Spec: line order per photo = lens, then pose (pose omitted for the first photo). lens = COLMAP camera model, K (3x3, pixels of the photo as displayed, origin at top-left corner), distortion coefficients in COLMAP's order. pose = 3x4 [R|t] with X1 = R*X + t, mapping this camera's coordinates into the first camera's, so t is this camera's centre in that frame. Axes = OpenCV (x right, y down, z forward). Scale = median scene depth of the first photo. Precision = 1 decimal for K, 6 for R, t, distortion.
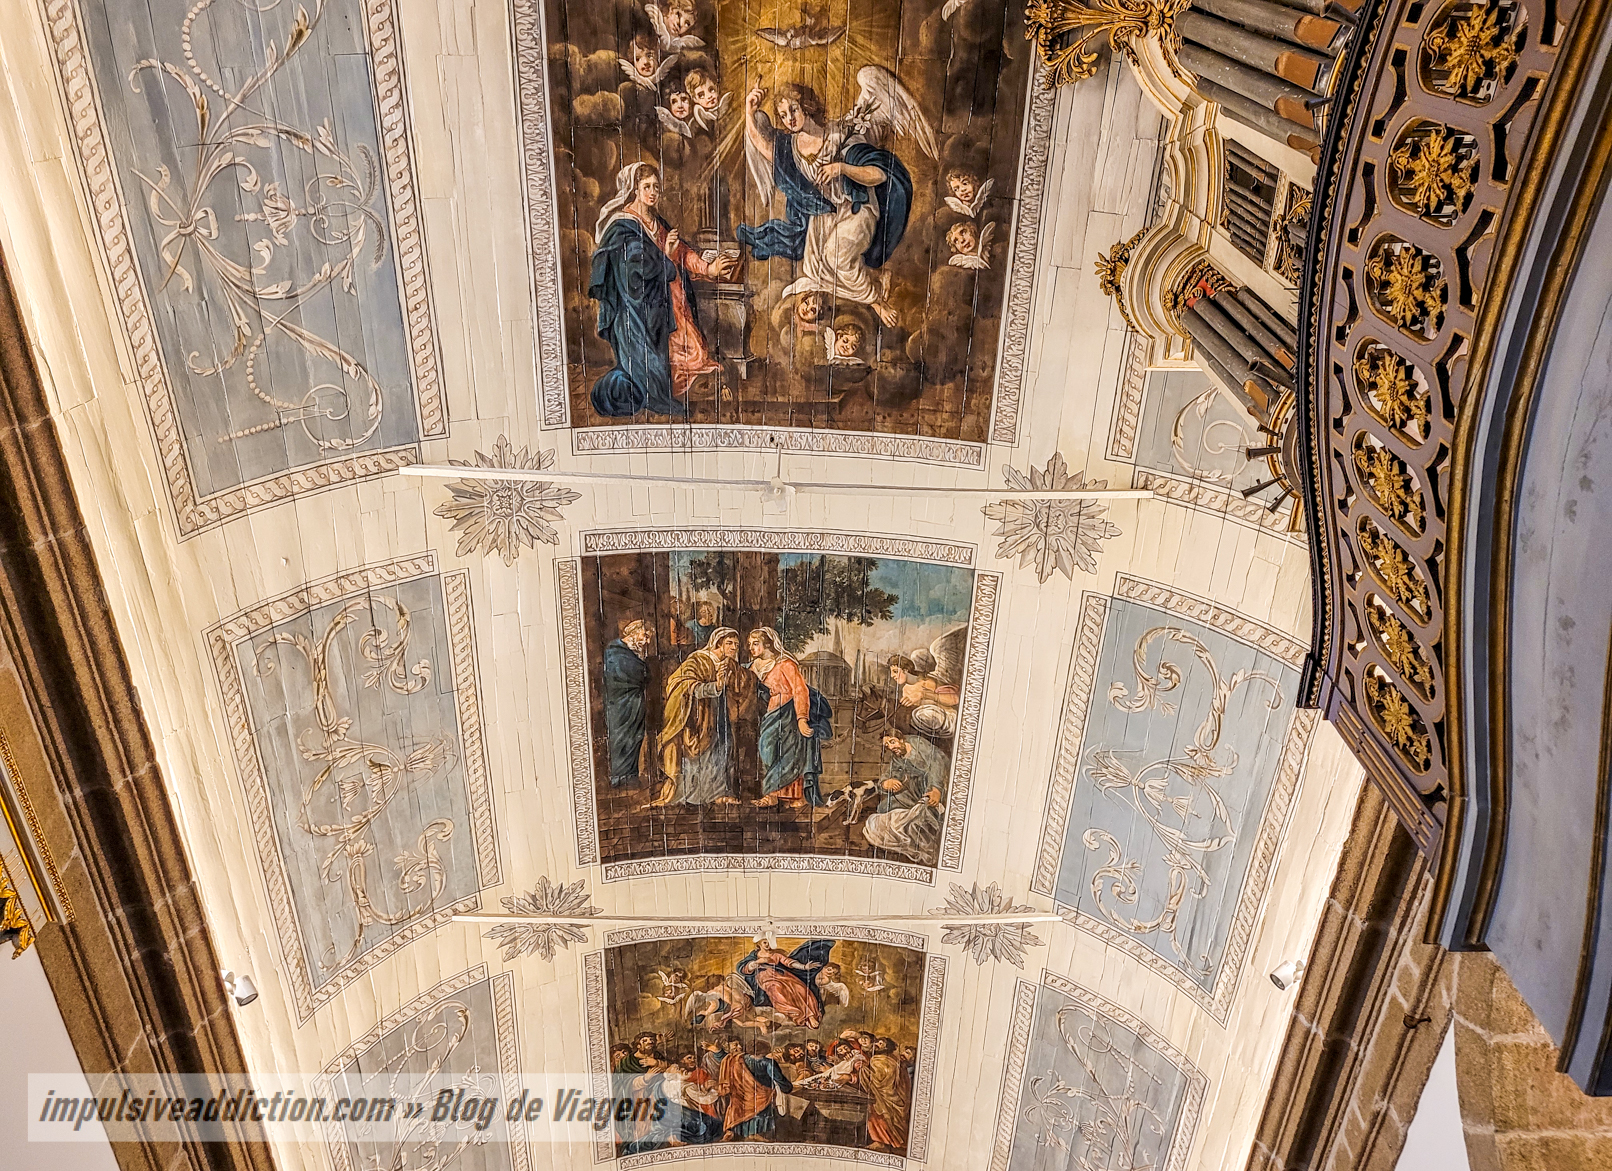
lens RADIAL K [[1218.4, 0, 806.0], [0, 1218.4, 585.5], [0, 0, 1]] dist [0.038626, -0.000278]
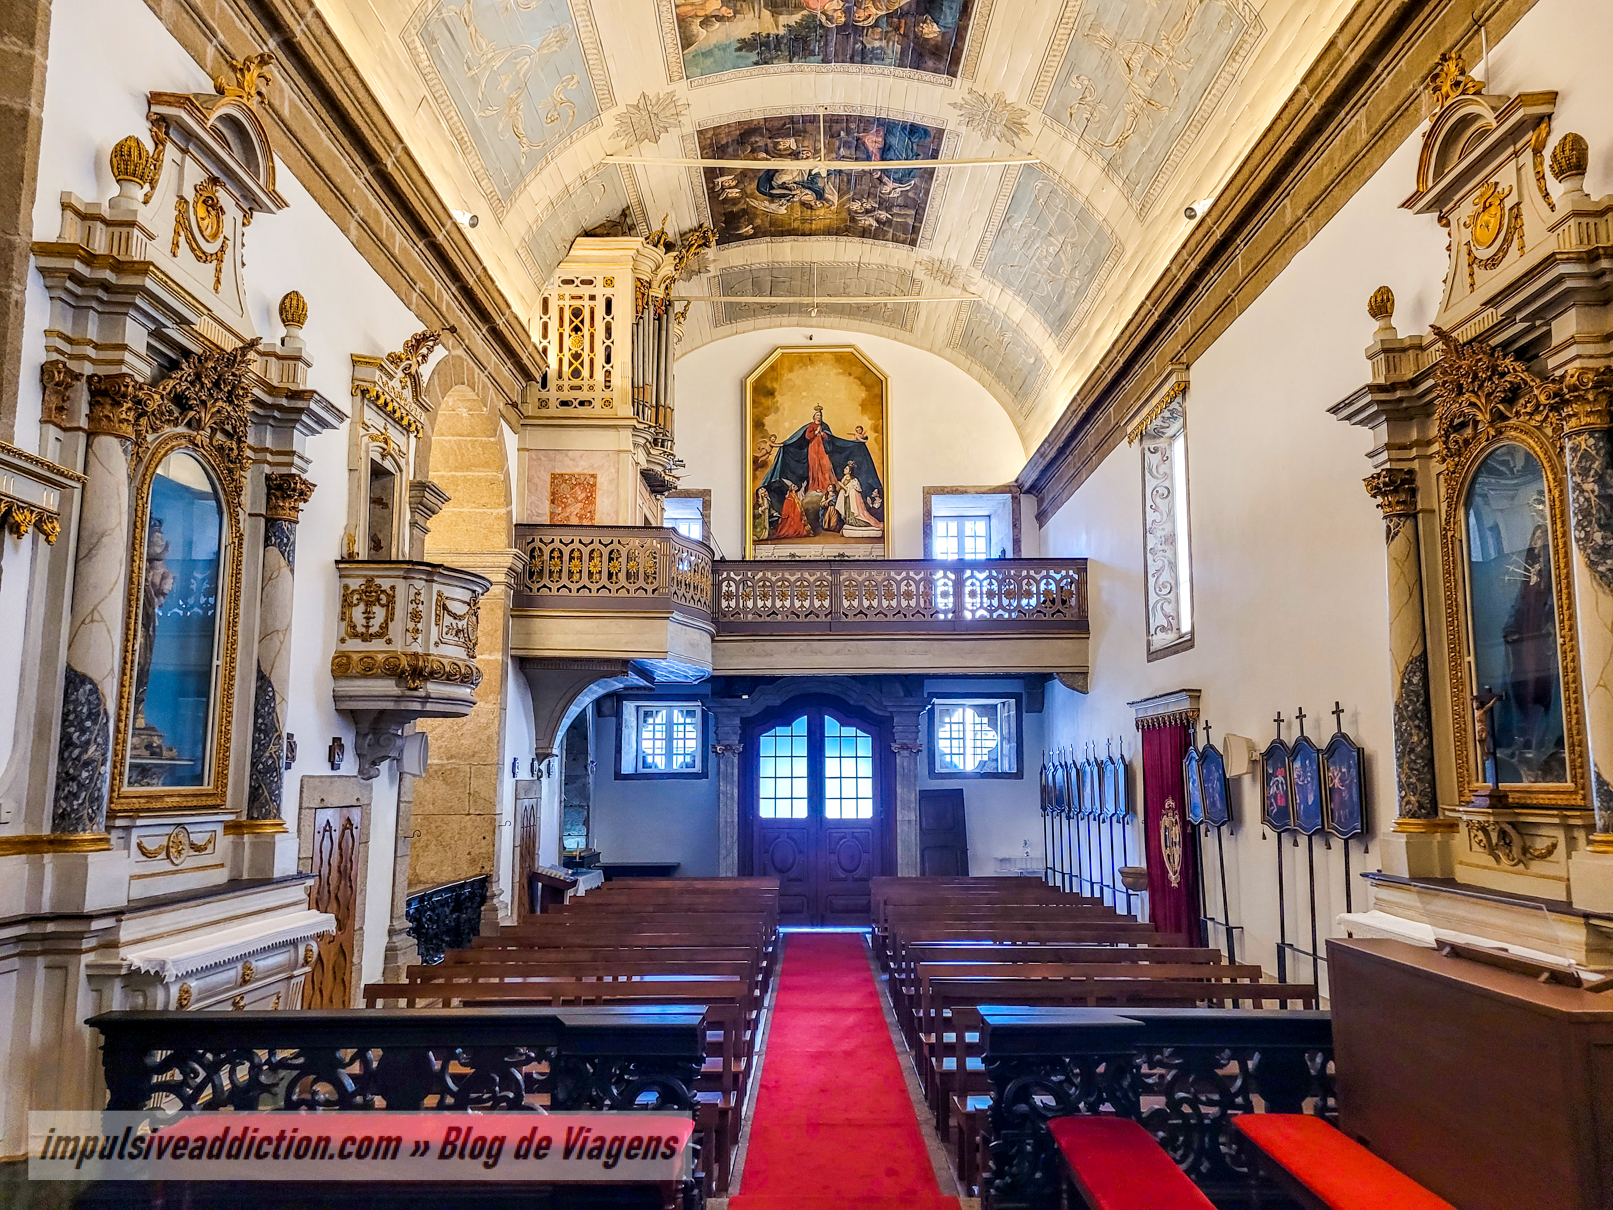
lens RADIAL K [[1228.6, 0, 806.5], [0, 1228.6, 605.0], [0, 0, 1]] dist [0.000193, 0.000036]
pose [[-0.998873, 0.043430, 0.019146, -0.004363], [-0.000916, 0.385668, -0.922637, 1.536376], [-0.047455, -0.921615, -0.385194, 0.960206]]
